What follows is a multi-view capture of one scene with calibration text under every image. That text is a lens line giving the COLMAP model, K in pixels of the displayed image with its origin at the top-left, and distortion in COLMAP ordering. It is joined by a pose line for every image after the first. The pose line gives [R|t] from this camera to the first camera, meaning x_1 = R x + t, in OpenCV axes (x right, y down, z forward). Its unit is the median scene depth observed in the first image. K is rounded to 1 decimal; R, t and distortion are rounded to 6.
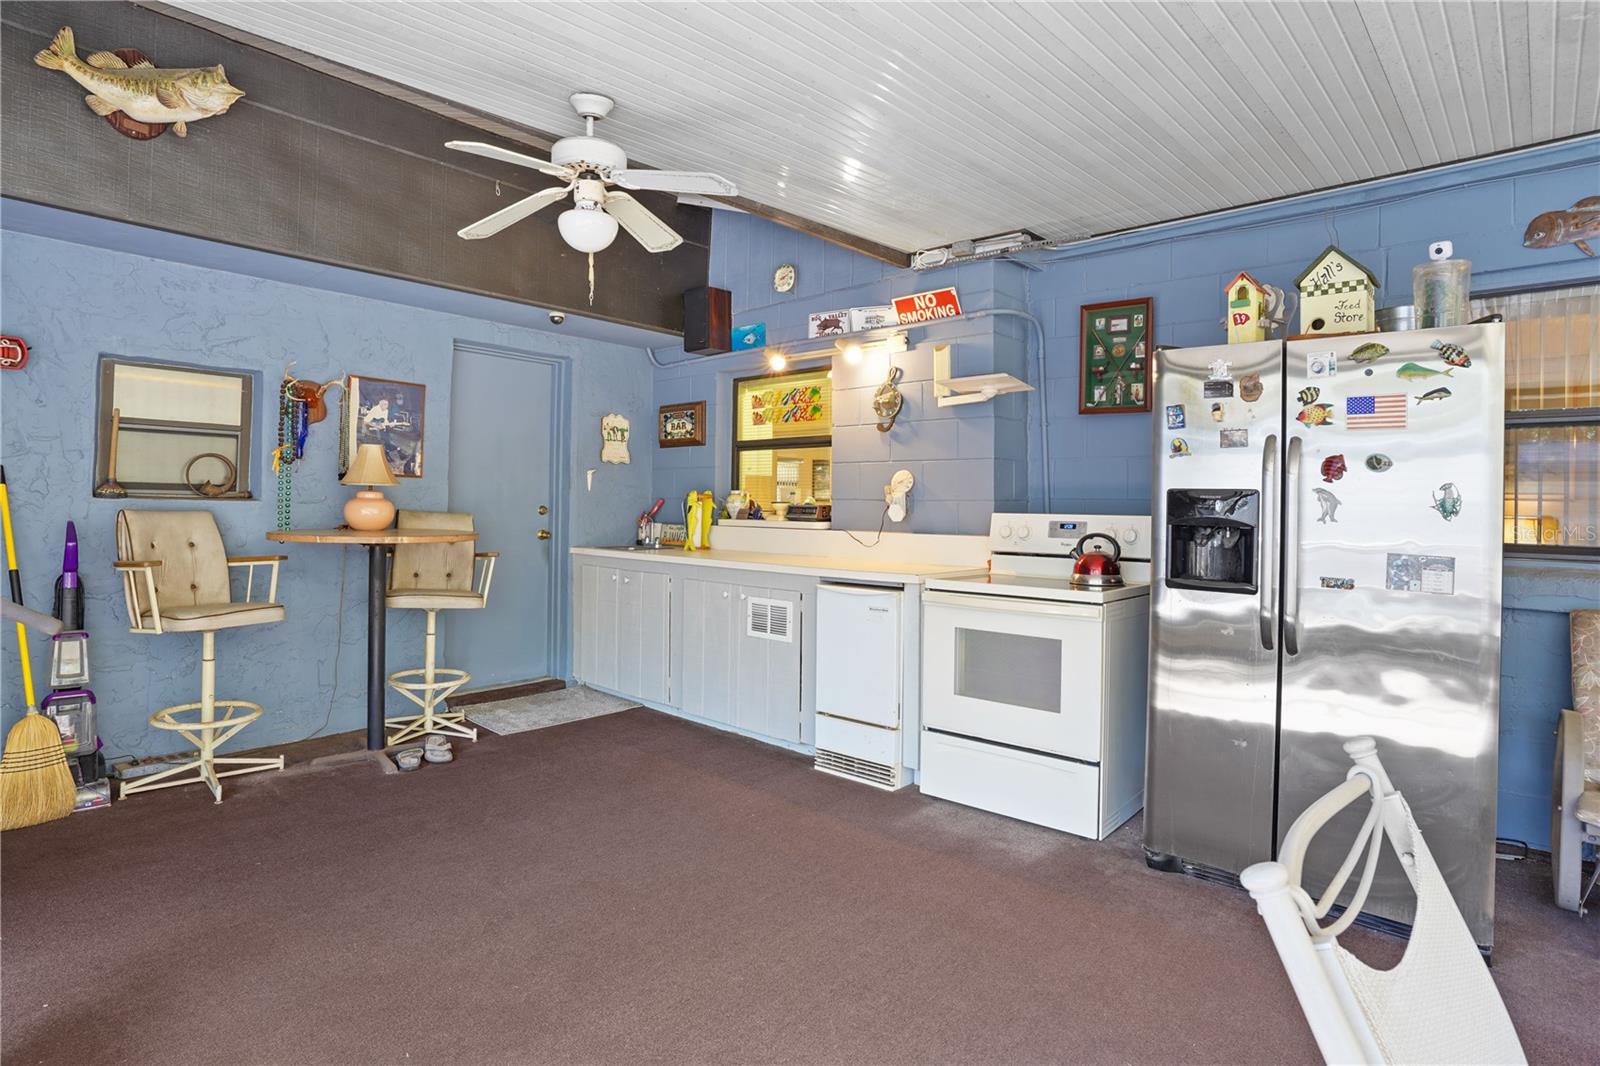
lens RADIAL K [[831.4, 0, 797.0], [0, 831.4, 506.6], [0, 0, 1]] dist [-0.078972, 0.036315]
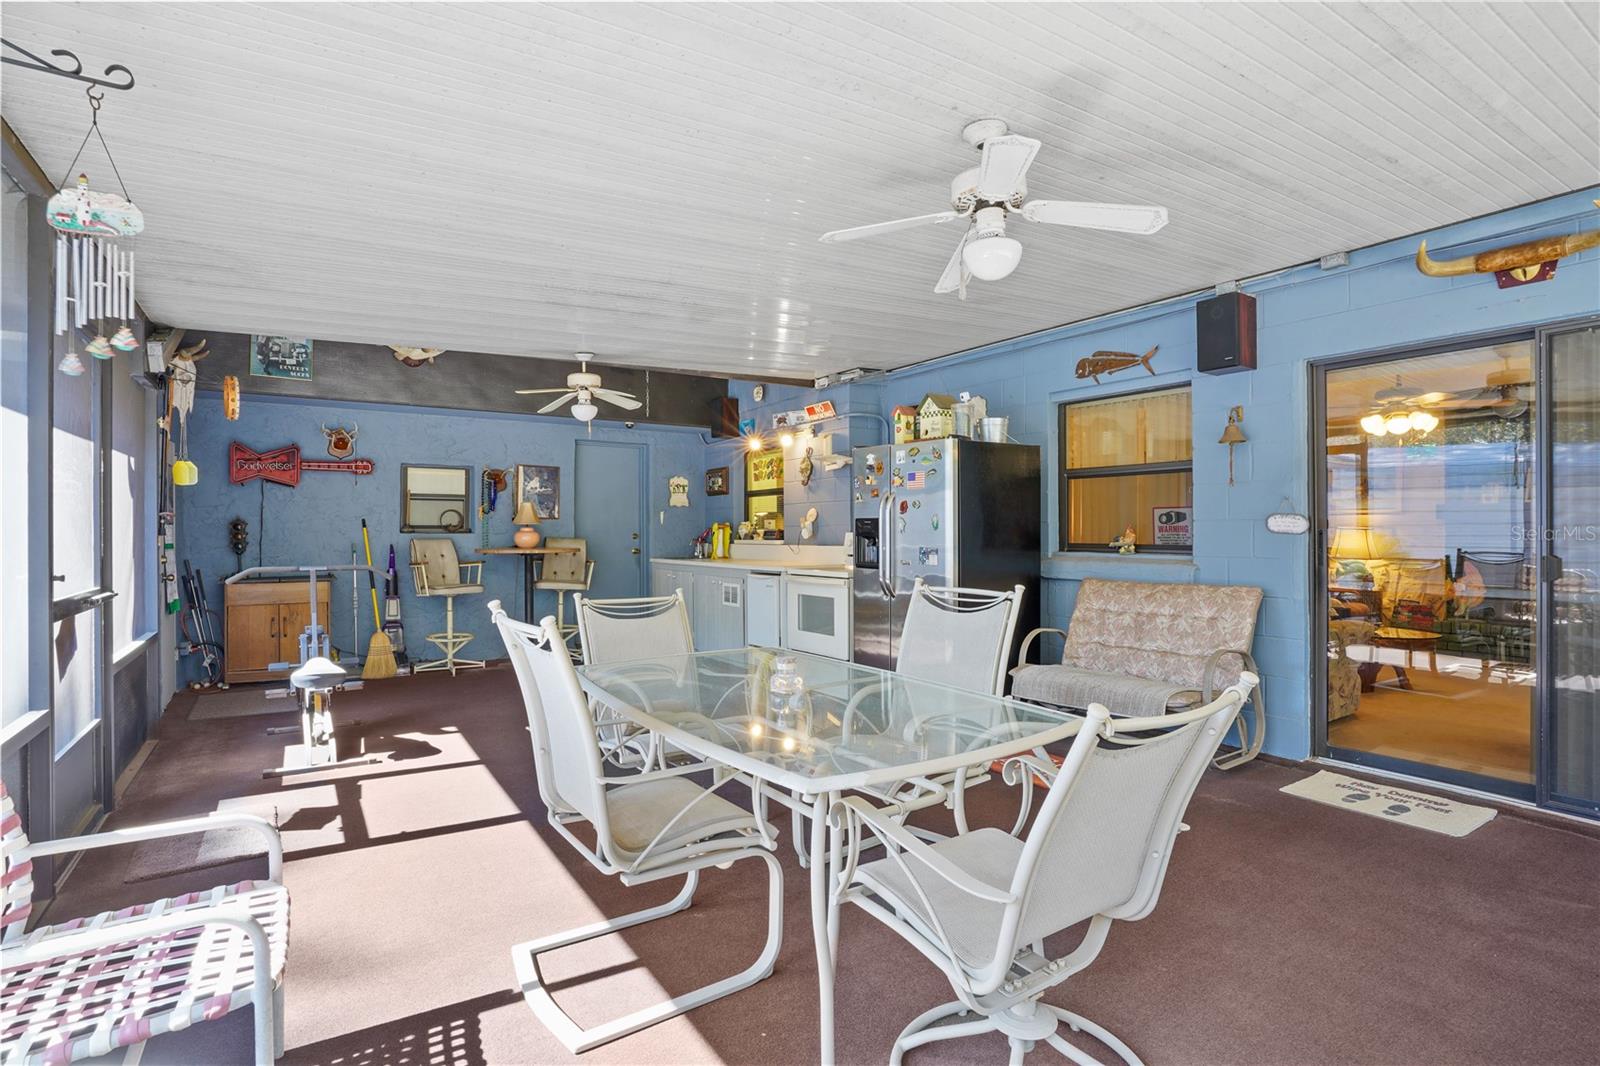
lens RADIAL K [[789.6, 0, 804.2], [0, 789.6, 543.3], [0, 0, 1]] dist [-0.075336, 0.035753]
pose [[0.971646, -0.015175, -0.235954, 0.530967], [0.017949, 0.999793, 0.009611, 0.012413], [0.235760, -0.013574, 0.971717, -0.615116]]
